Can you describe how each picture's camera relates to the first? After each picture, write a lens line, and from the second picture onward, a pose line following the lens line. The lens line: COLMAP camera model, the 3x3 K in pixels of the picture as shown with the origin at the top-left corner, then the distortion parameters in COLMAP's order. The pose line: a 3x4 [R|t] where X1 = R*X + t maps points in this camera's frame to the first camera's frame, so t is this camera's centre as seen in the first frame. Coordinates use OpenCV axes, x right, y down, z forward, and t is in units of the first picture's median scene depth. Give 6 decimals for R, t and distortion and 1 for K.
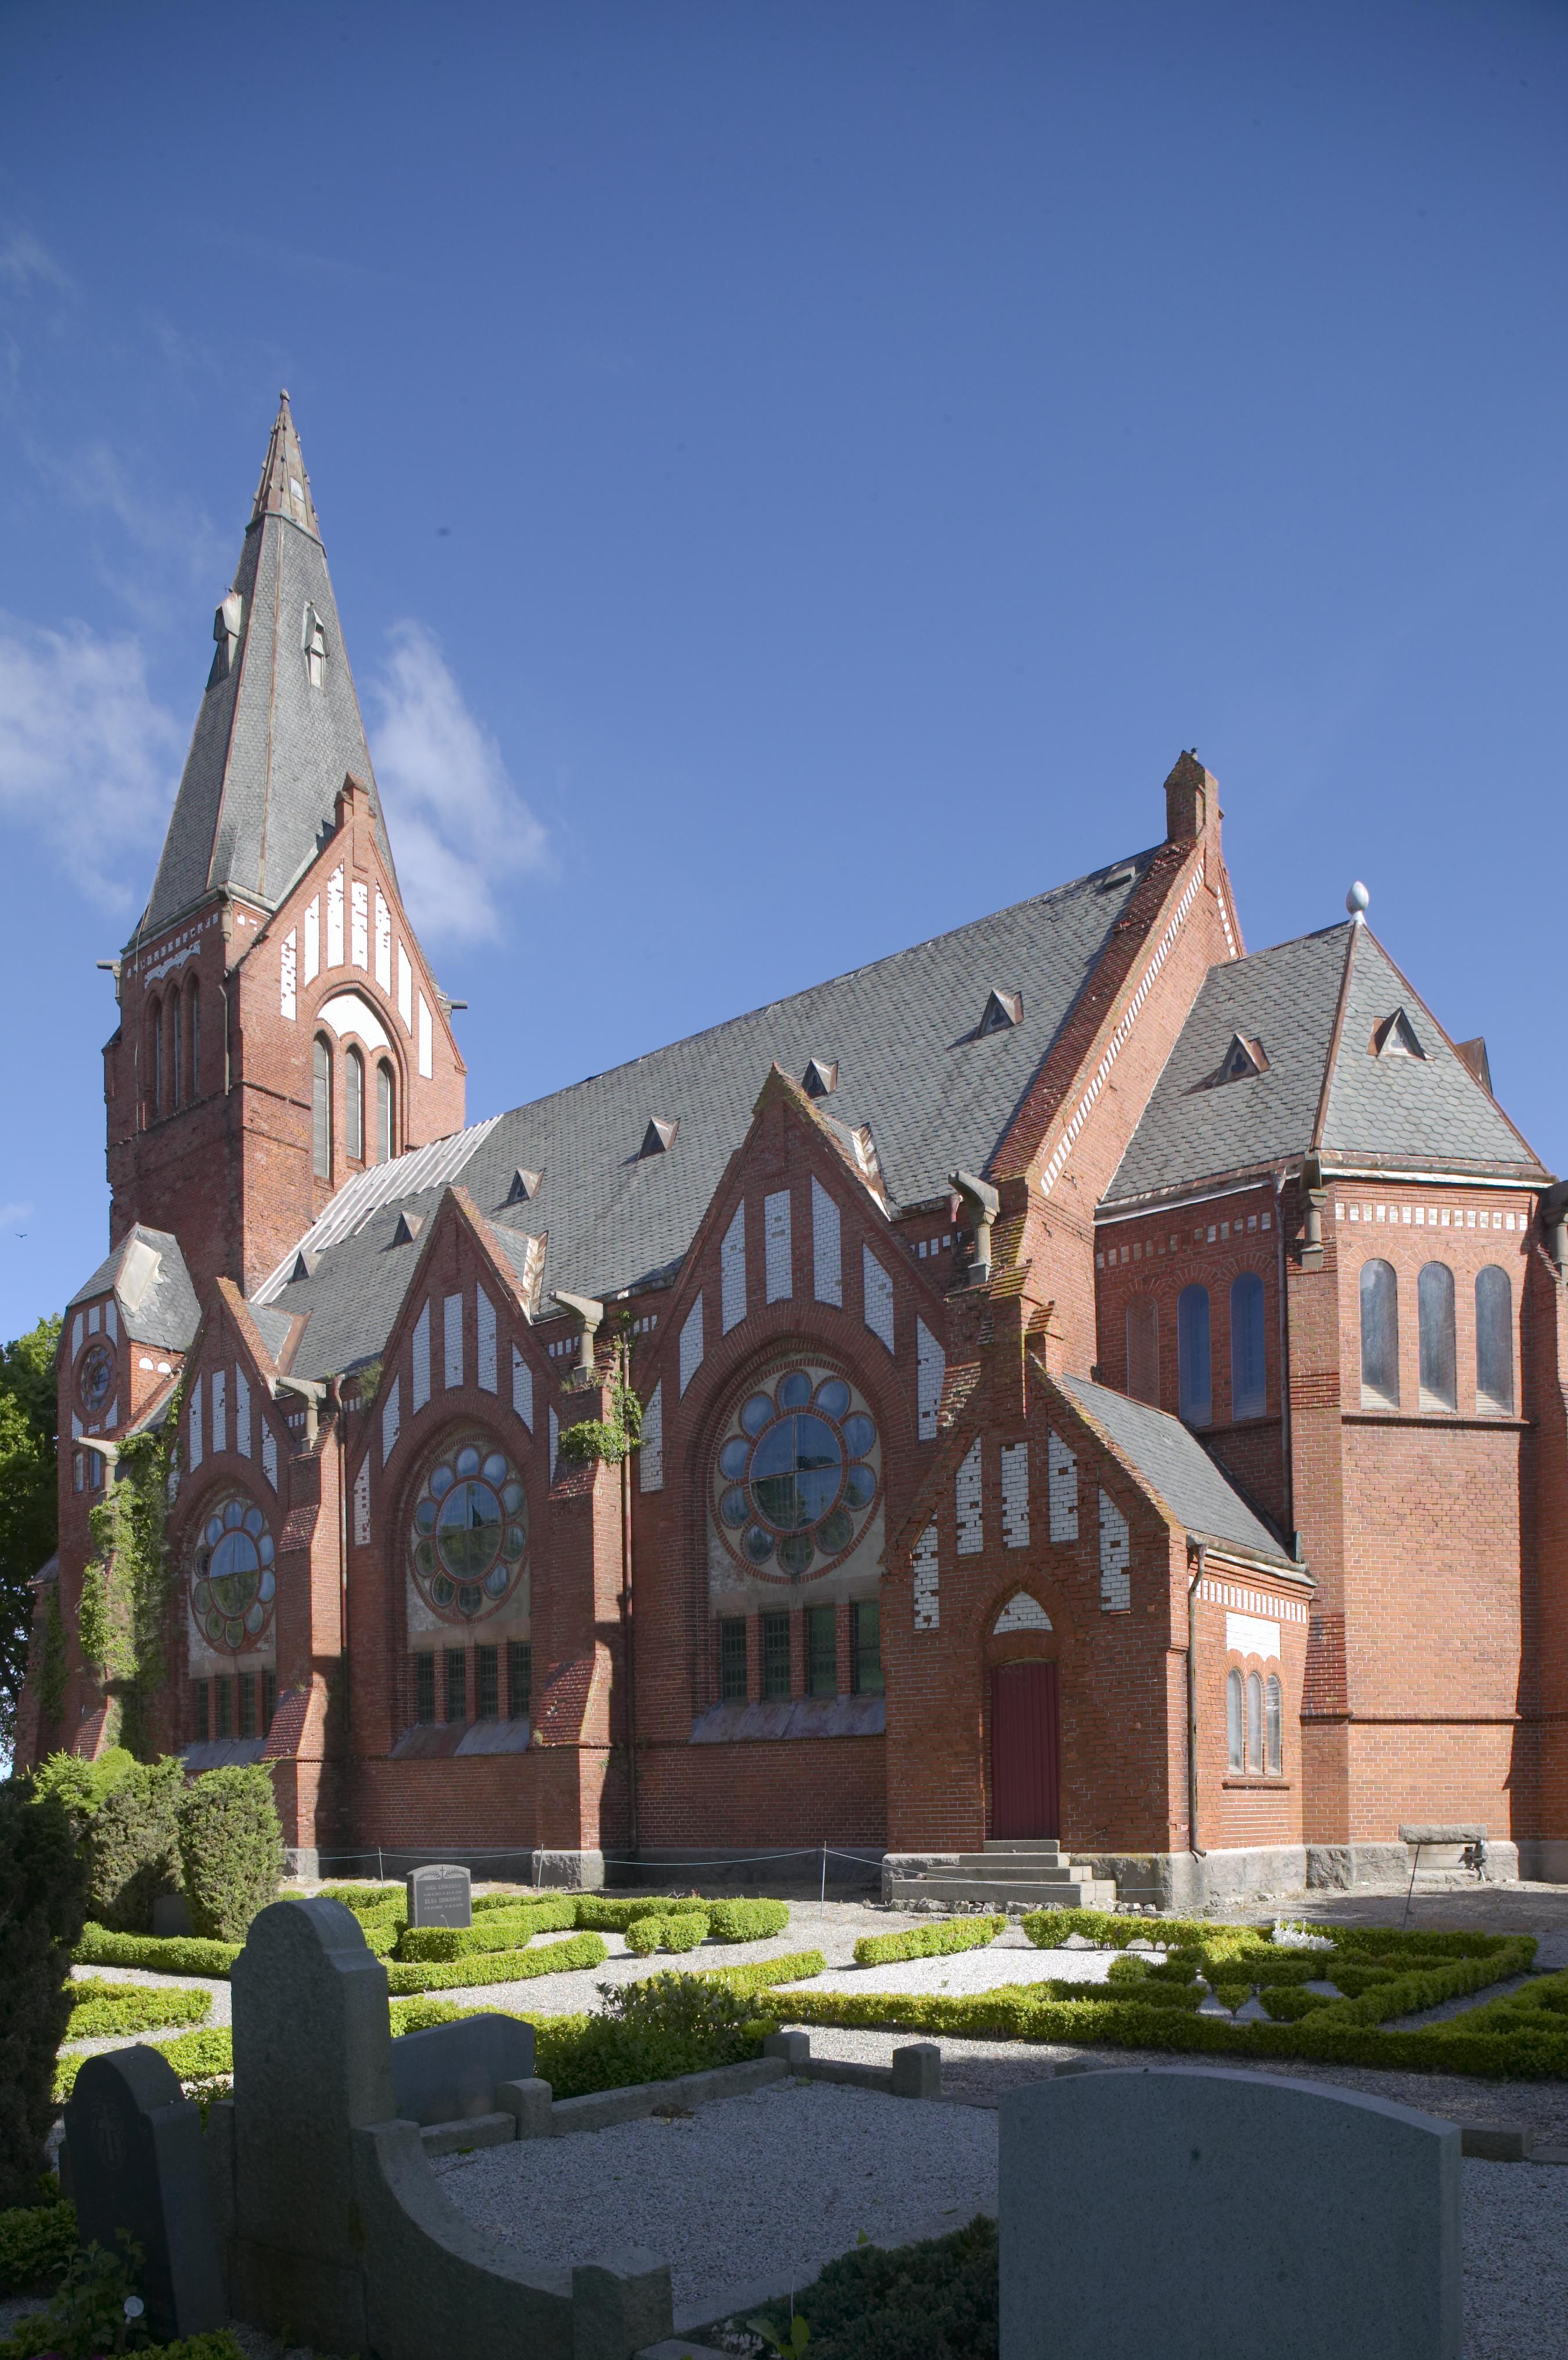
lens RADIAL K [[1799.4, 0, 777.4], [0, 1799.4, 1279.0], [0, 0, 1]] dist [-0.031148, 0.000429]
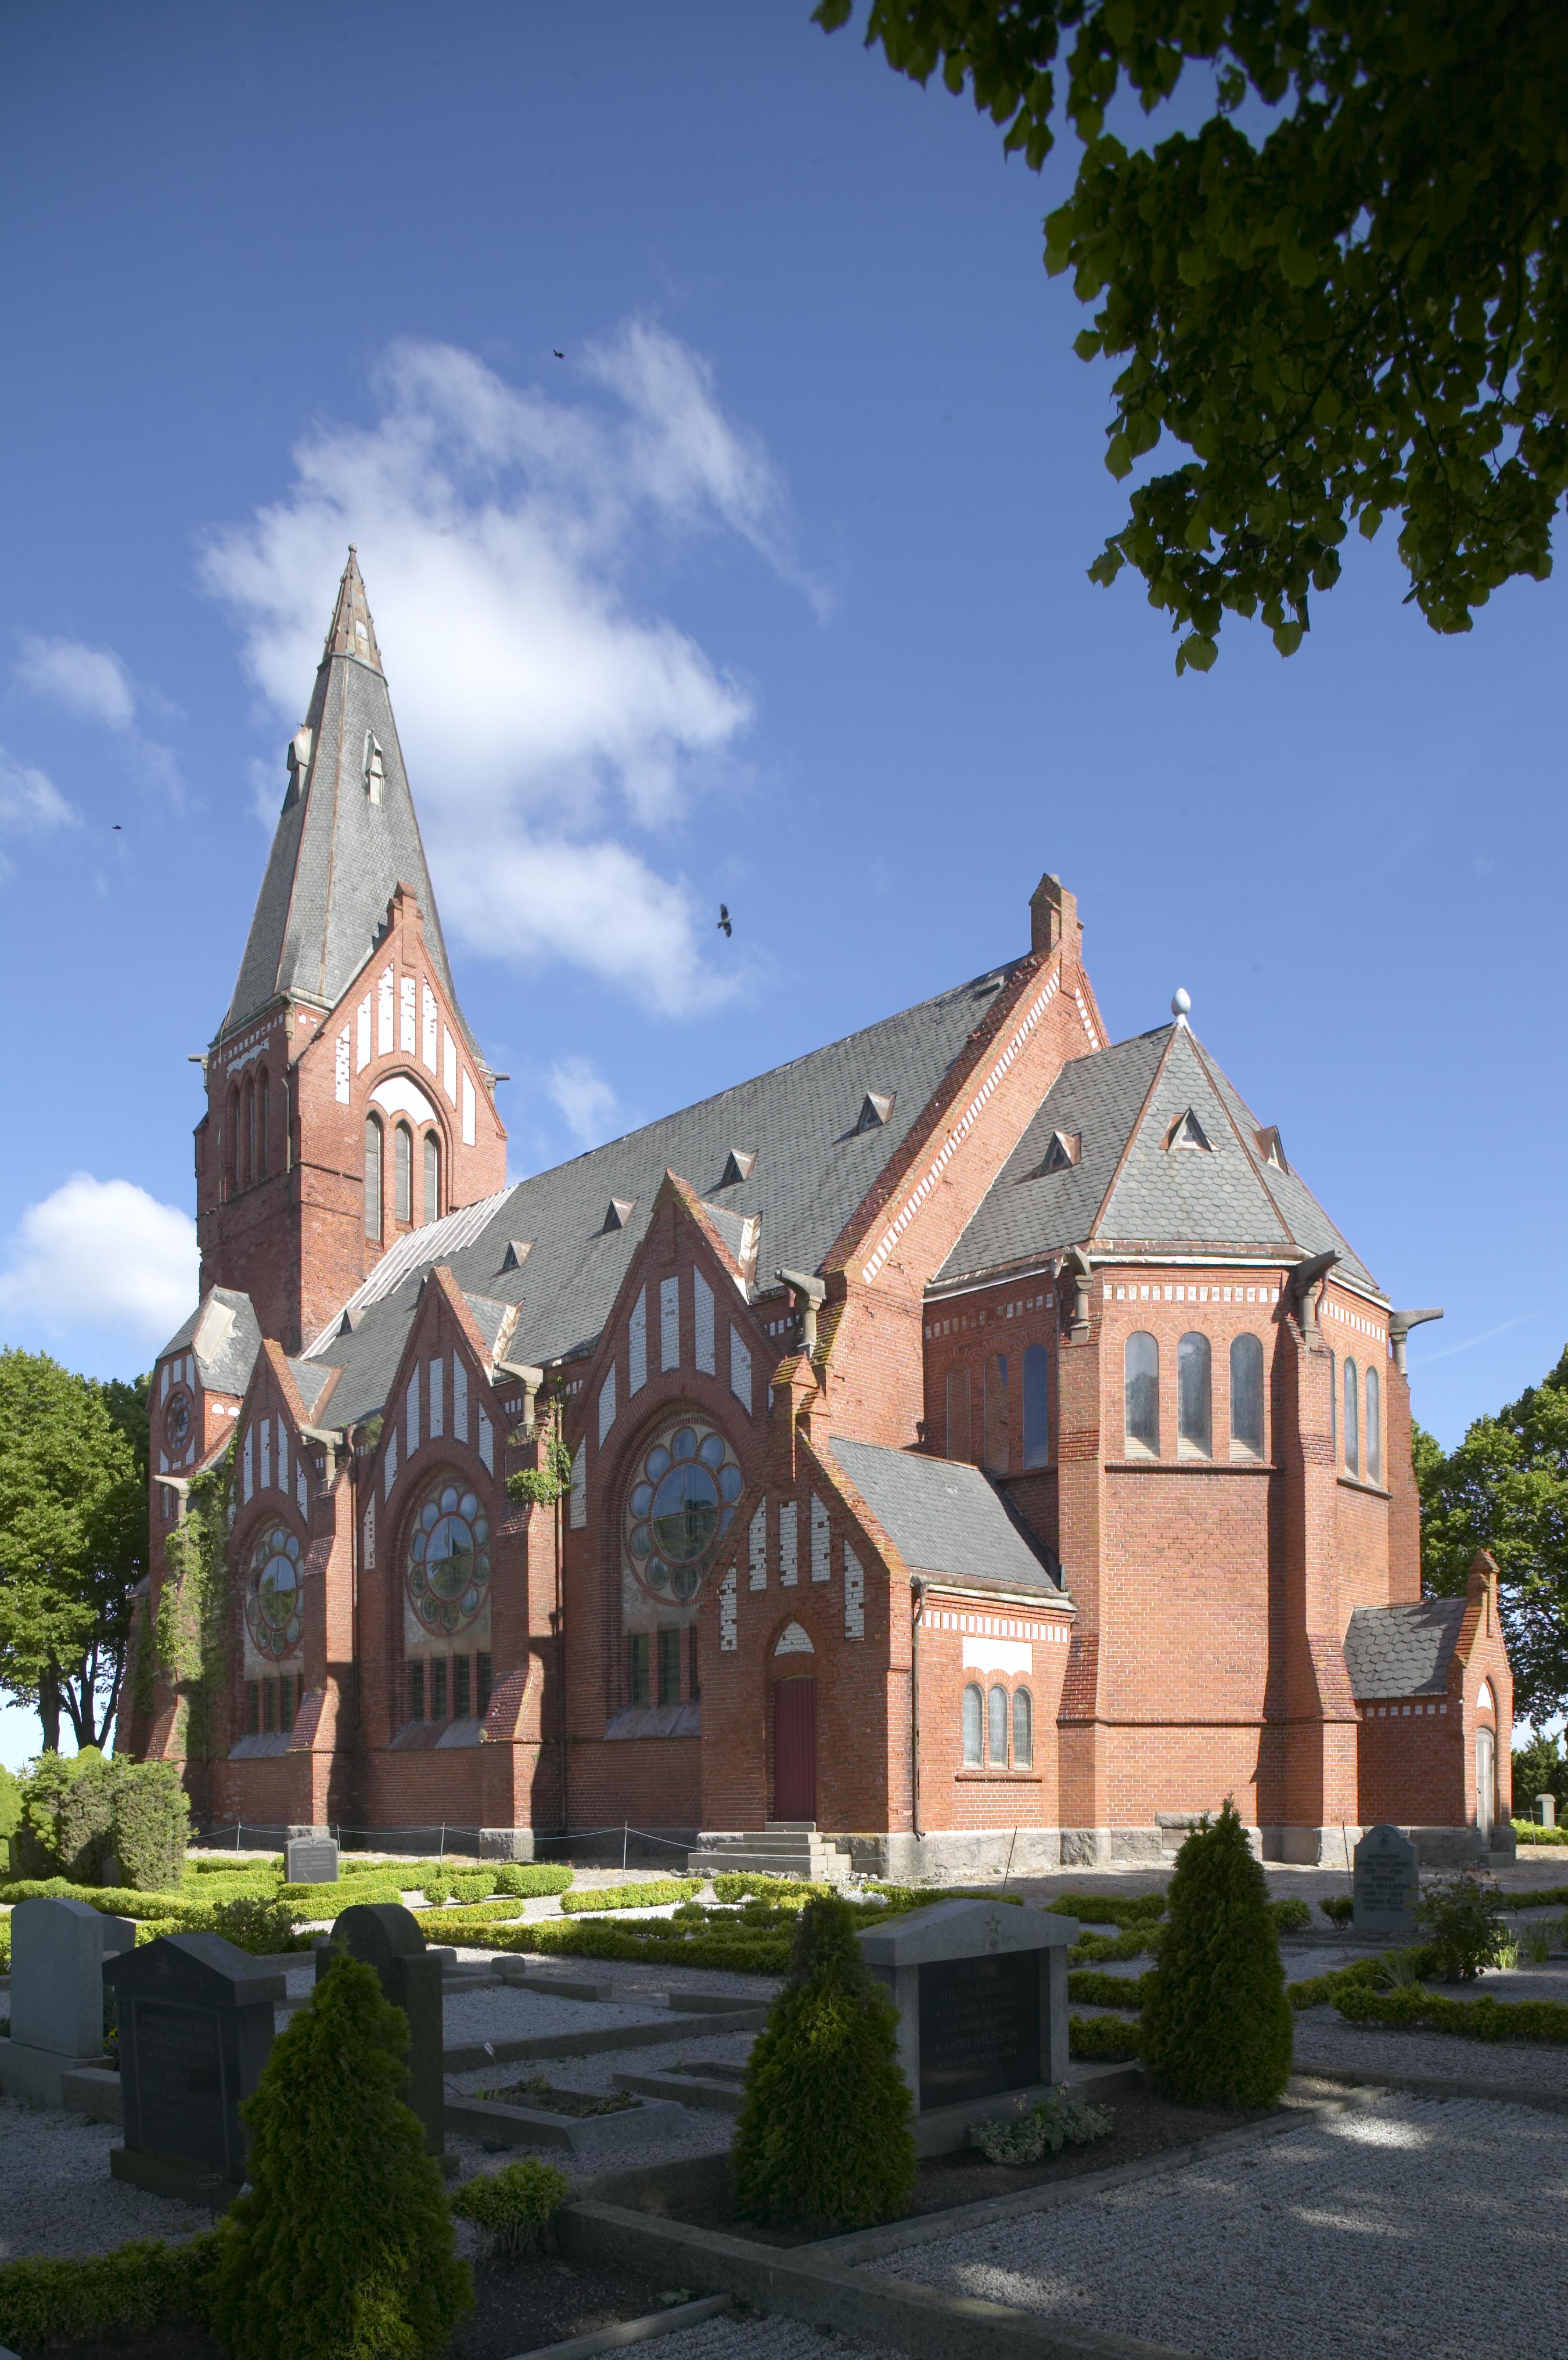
lens RADIAL K [[1806.9, 0, 784.0], [0, 1806.9, 1180.0], [0, 0, 1]] dist [-0.040395, 0.006515]
pose [[0.994261, -0.030788, -0.102458, 0.201595], [0.026500, 0.998726, -0.042952, -0.059774], [0.103650, 0.039990, 0.993810, -0.196271]]
